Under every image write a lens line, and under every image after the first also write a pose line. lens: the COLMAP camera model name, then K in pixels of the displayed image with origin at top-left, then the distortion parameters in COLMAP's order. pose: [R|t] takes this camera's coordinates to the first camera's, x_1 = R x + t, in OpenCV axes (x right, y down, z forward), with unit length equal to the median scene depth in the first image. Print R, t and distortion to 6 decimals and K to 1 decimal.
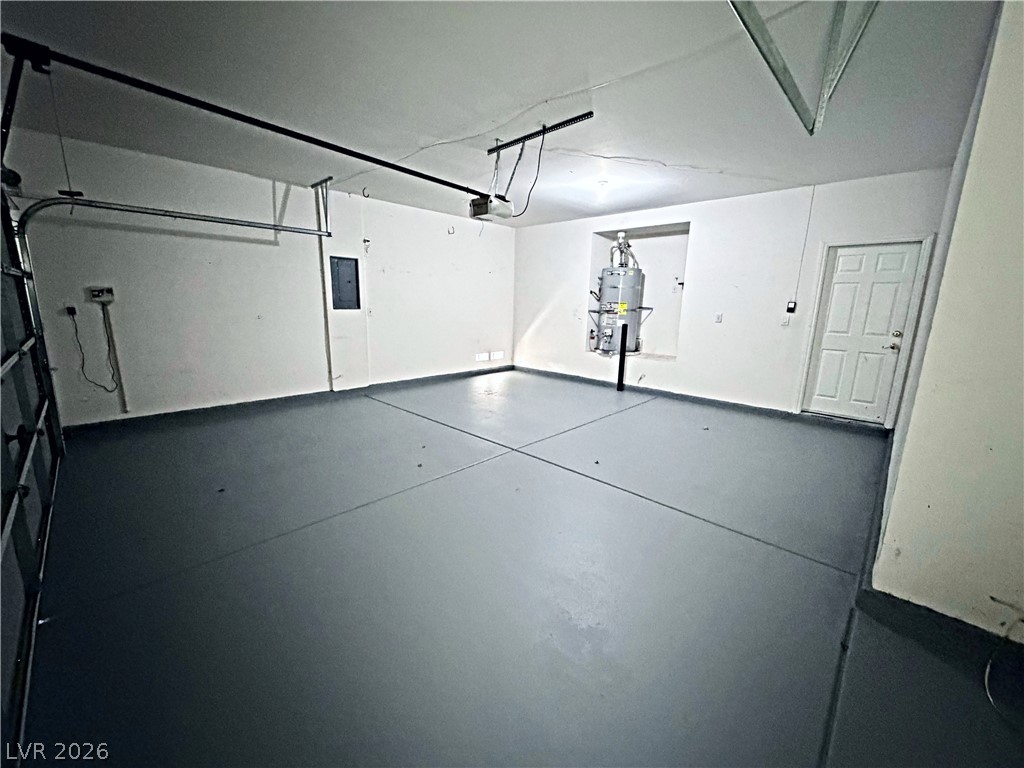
lens RADIAL K [[409.6, 0, 512.0], [0, 409.6, 384.0], [0, 0, 1]] dist [-0.000682, 0.000298]
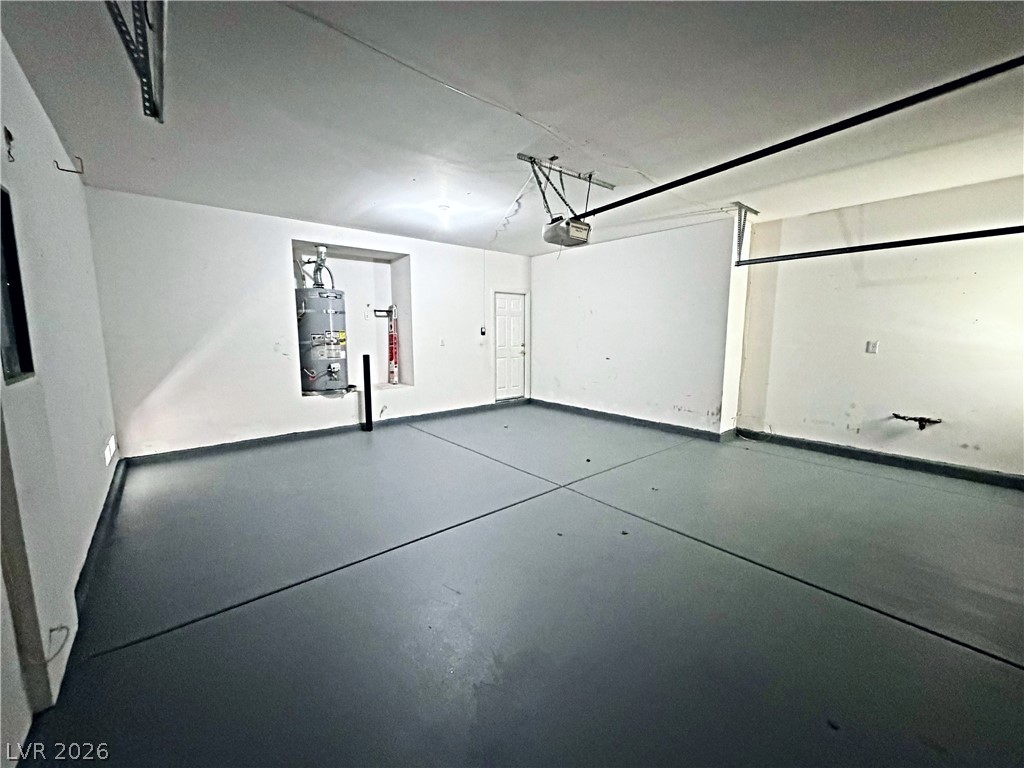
lens RADIAL K [[409.6, 0, 512.0], [0, 409.6, 384.0], [0, 0, 1]] dist [-0.000682, 0.000298]
pose [[0.106100, -0.150132, 0.982956, -0.710318], [0.202274, 0.971126, 0.126491, -0.168173], [-0.973565, 0.185406, 0.133404, 0.741824]]
